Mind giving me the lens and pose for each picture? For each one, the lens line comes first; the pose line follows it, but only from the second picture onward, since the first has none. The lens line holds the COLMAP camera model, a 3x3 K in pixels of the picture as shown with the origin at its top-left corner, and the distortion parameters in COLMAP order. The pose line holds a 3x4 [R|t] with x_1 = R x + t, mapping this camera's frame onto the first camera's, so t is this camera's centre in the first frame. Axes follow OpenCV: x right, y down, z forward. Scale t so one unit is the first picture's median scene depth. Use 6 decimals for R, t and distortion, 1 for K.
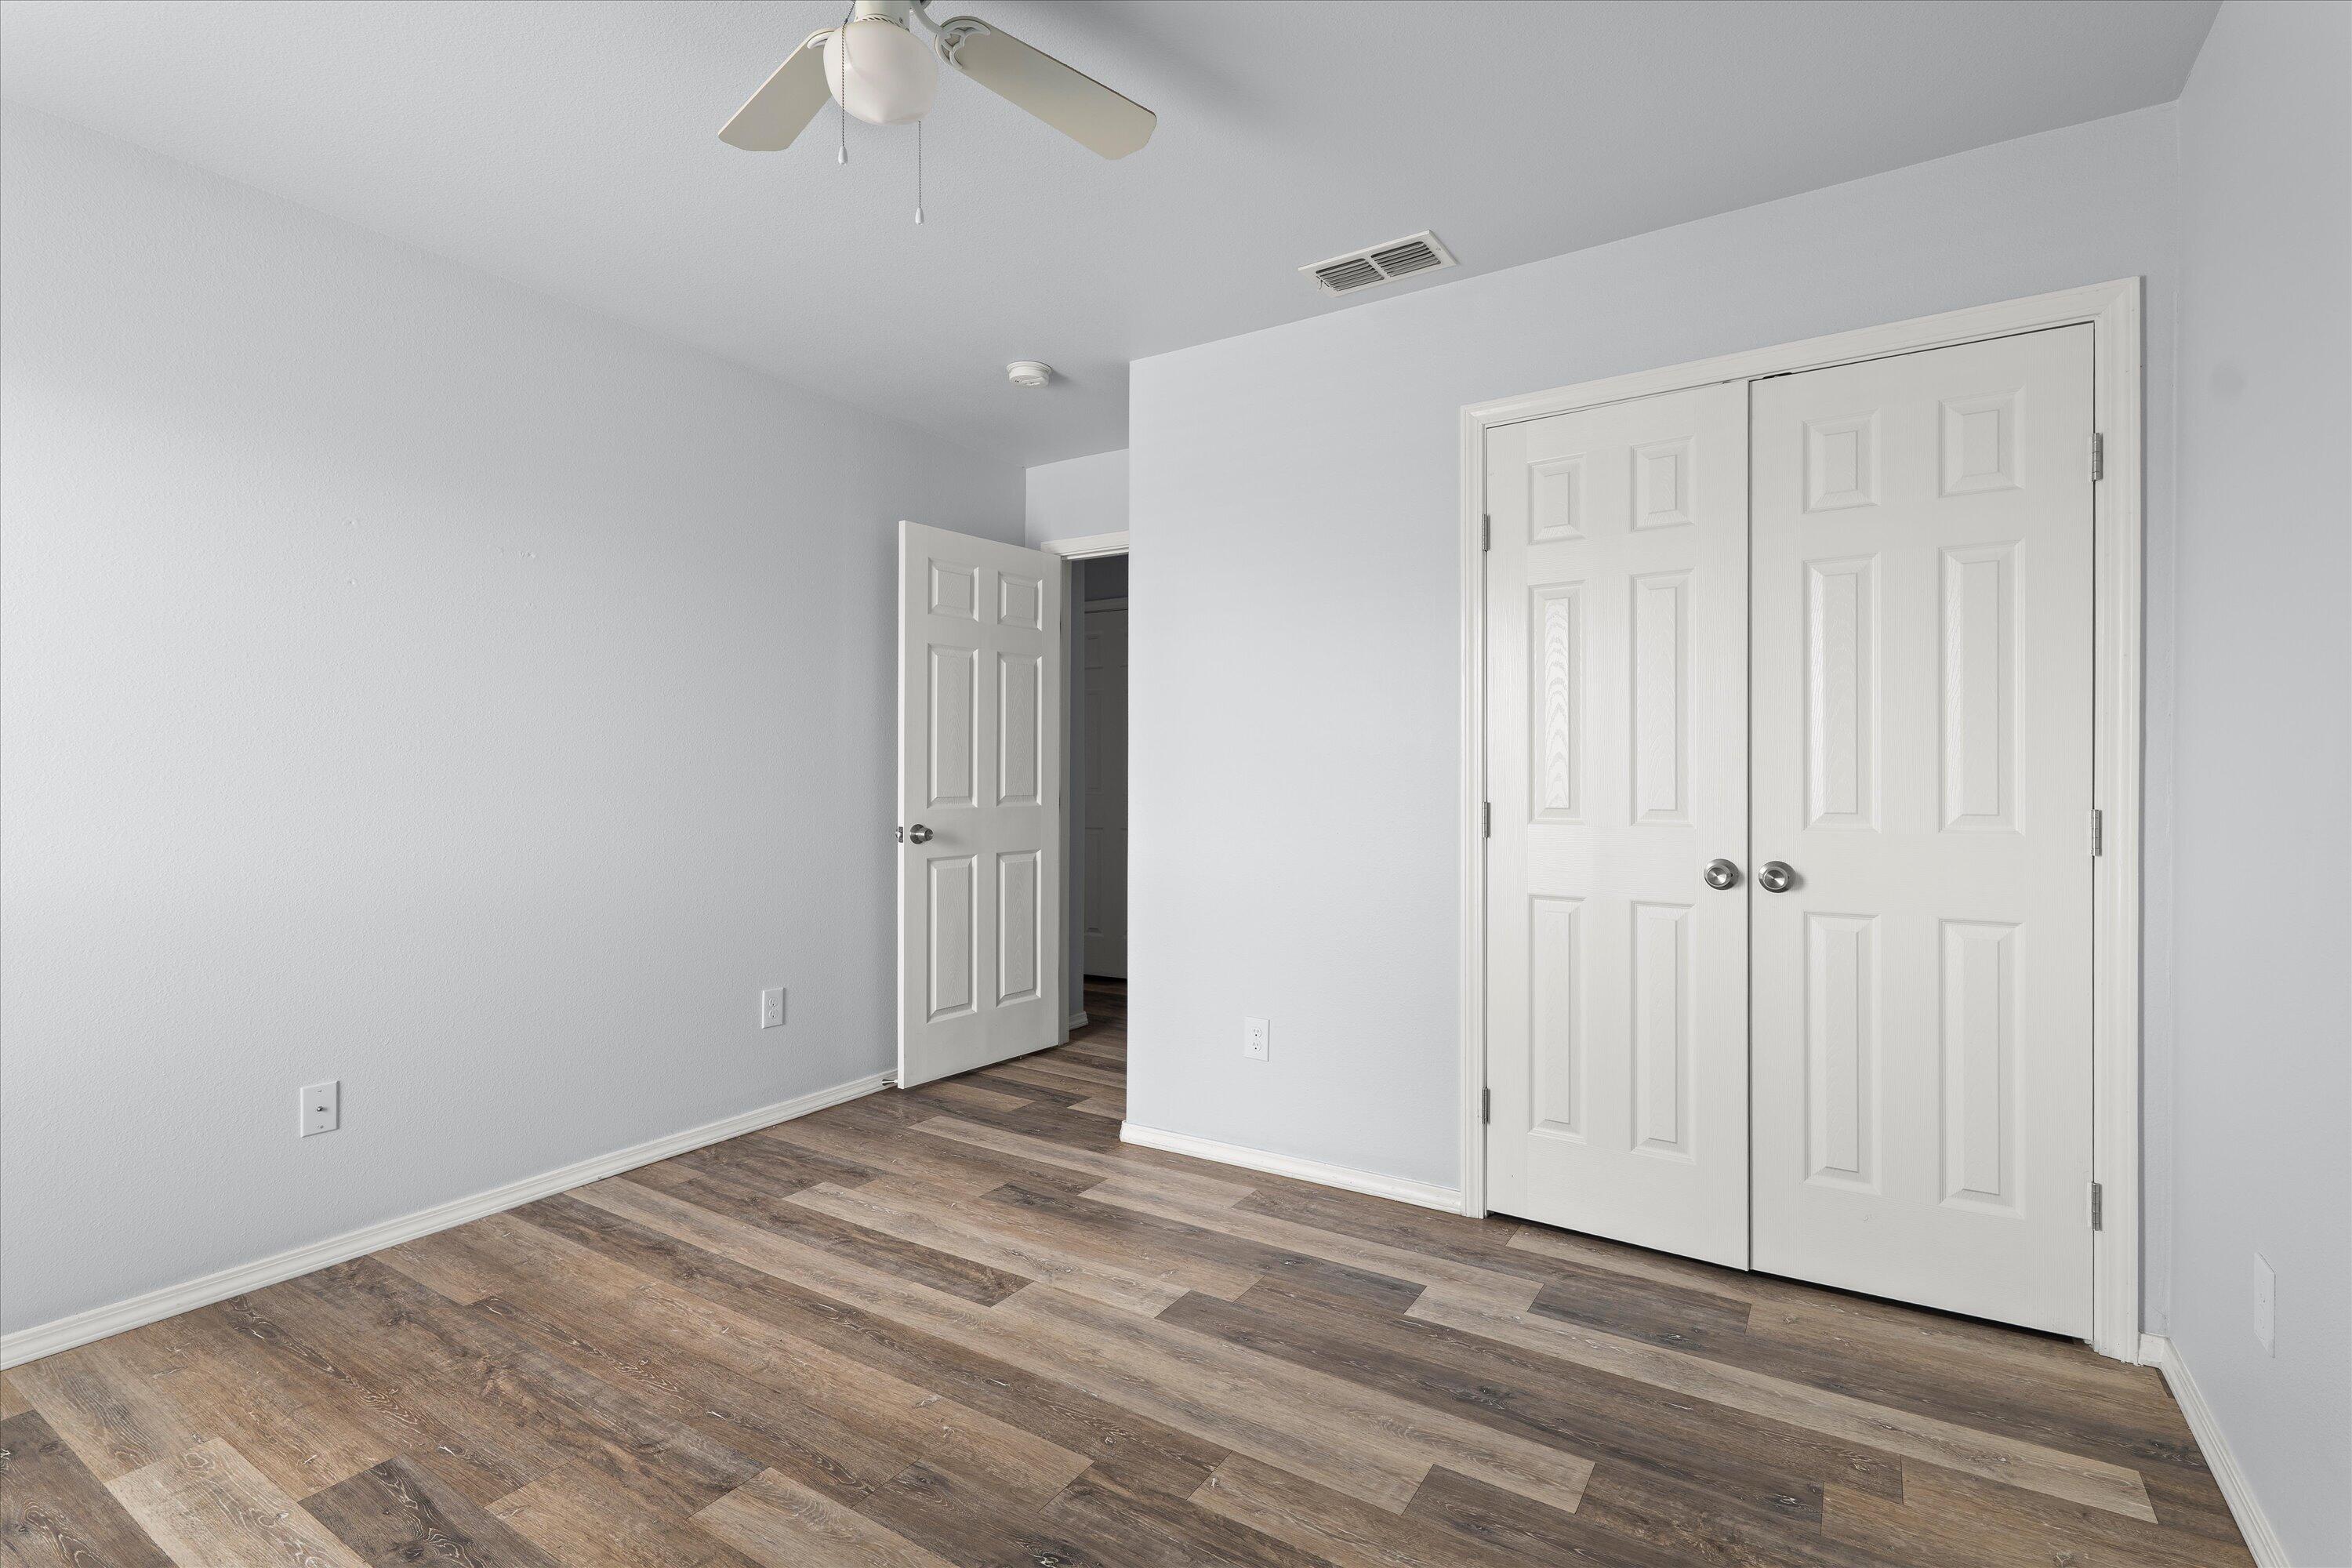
lens RADIAL K [[1094.7, 0, 1172.4], [0, 1094.7, 777.4], [0, 0, 1]] dist [0.002205, 0.000776]
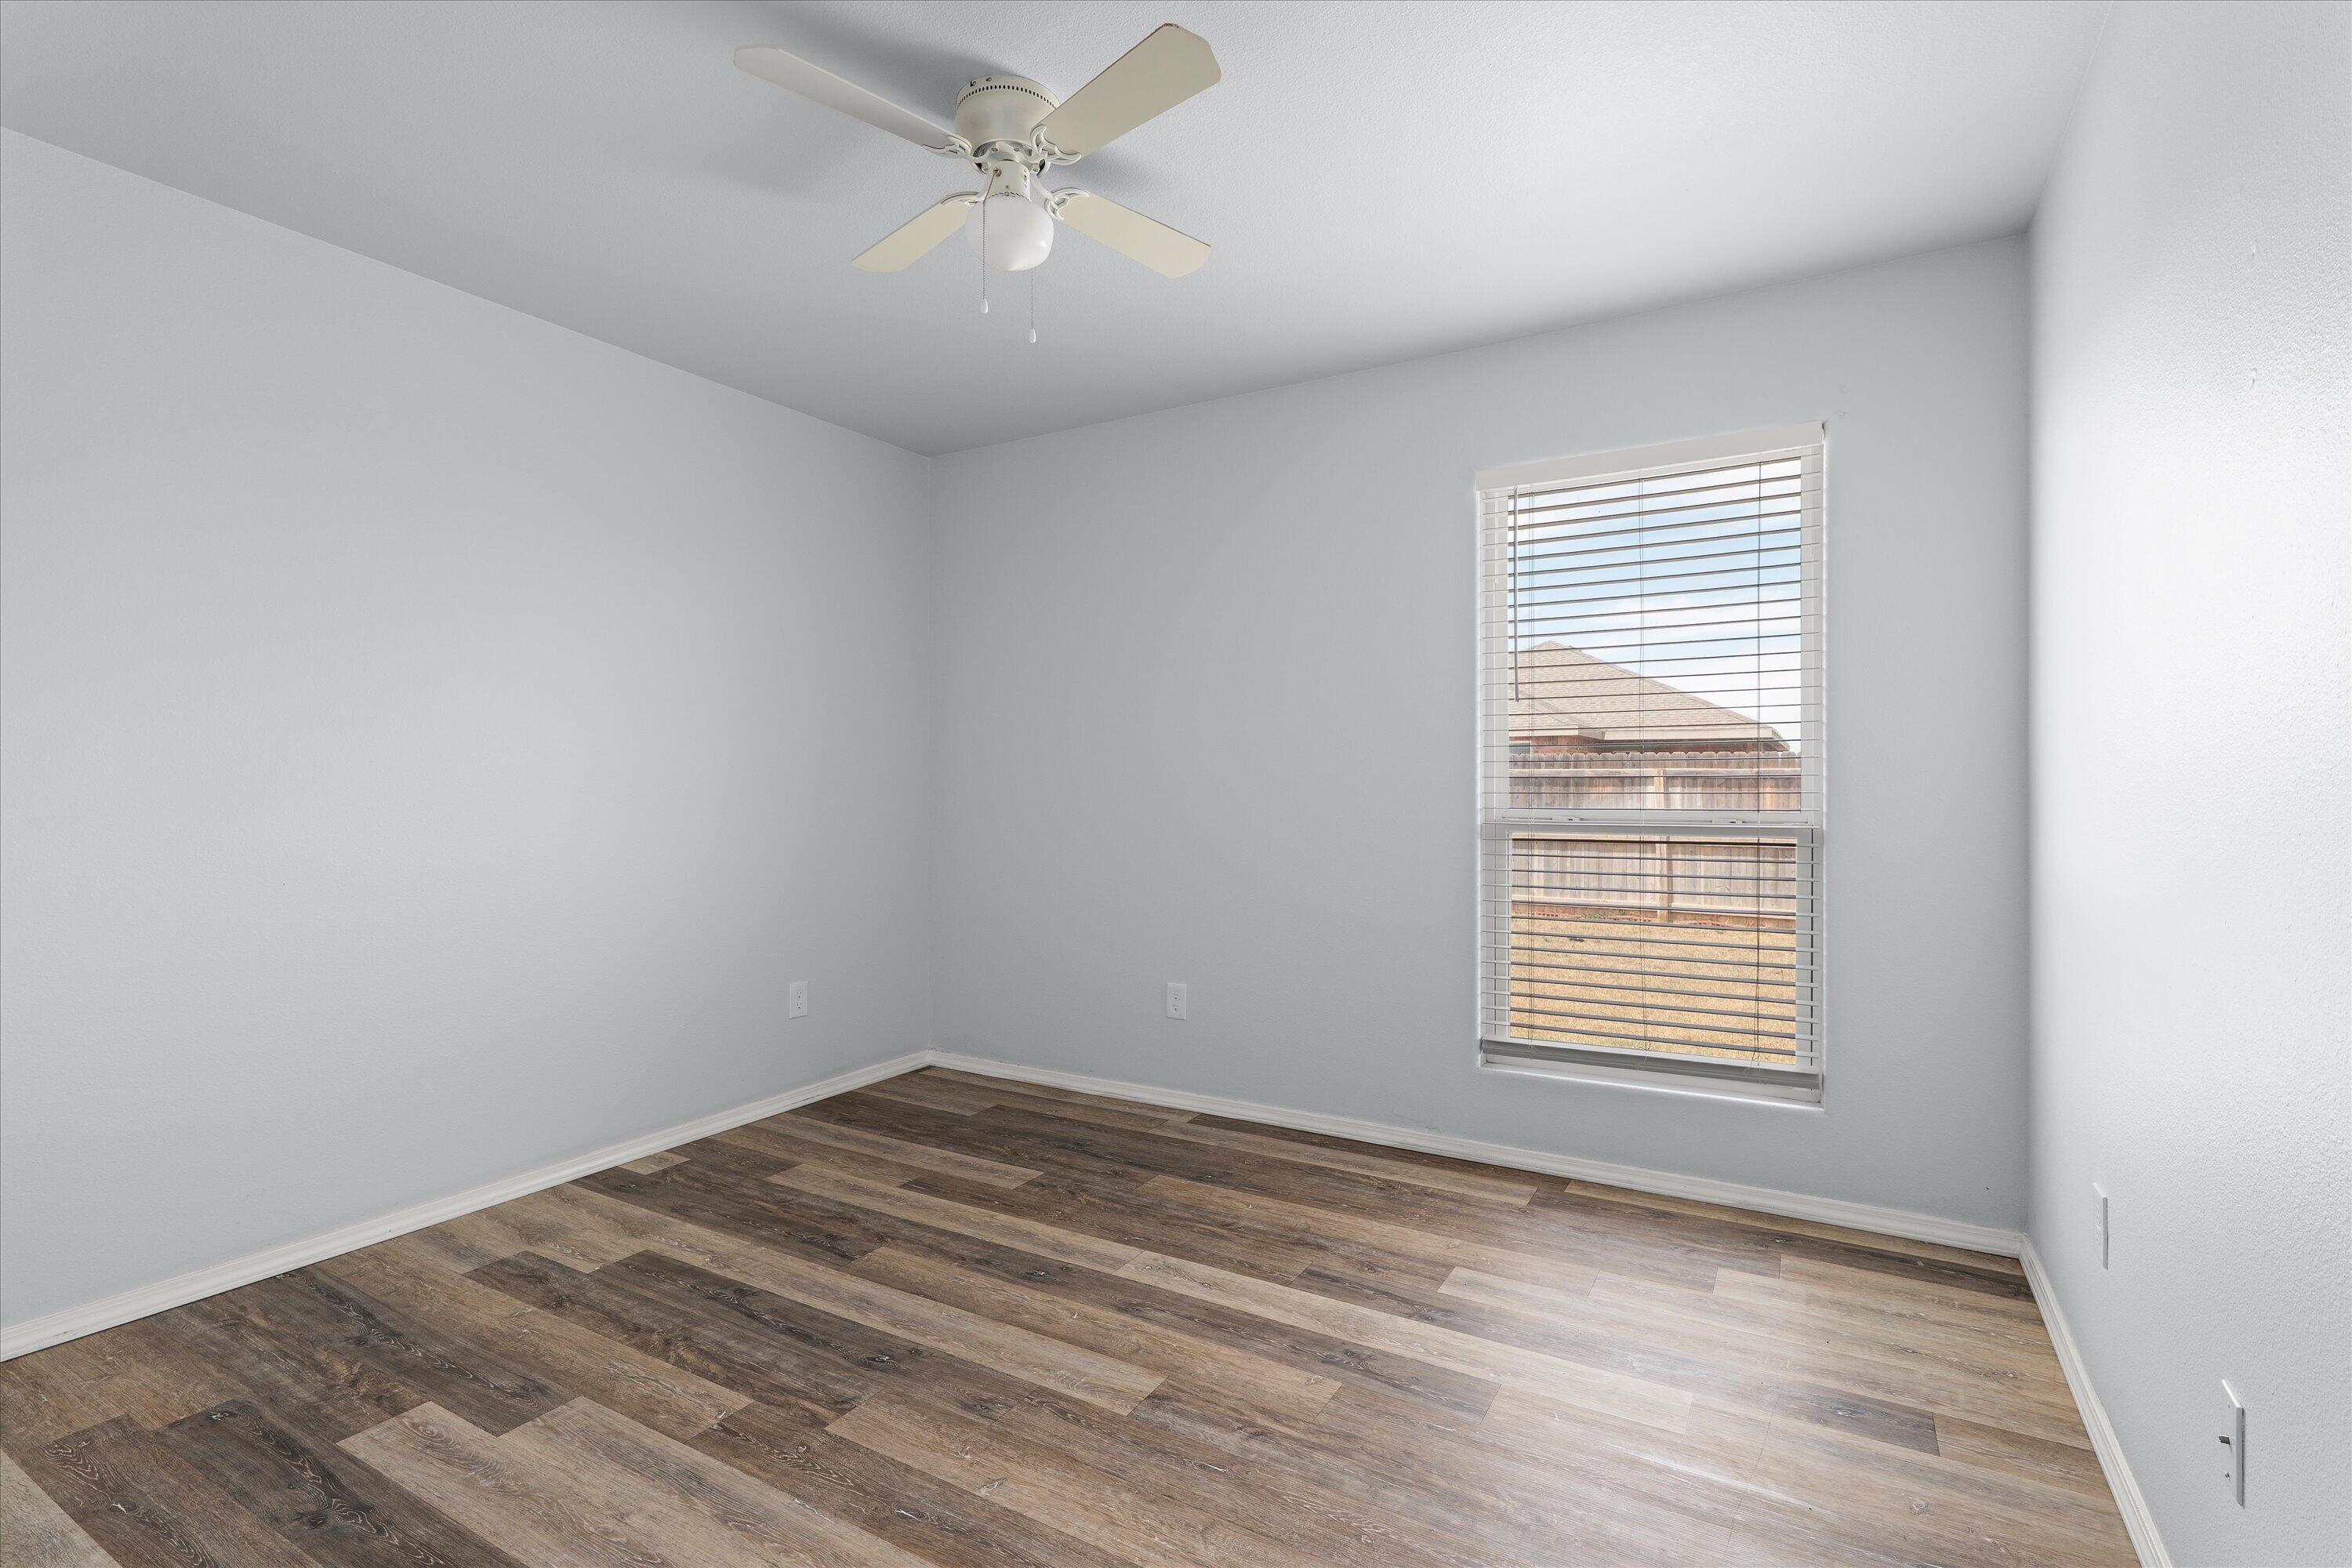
lens RADIAL K [[1094.7, 0, 1172.4], [0, 1094.7, 777.4], [0, 0, 1]] dist [0.002205, 0.000776]
pose [[-0.999500, -0.002318, -0.031544, -0.374060], [-0.002205, 0.999991, -0.003618, -0.003328], [0.031552, -0.003547, -0.999496, 2.076790]]
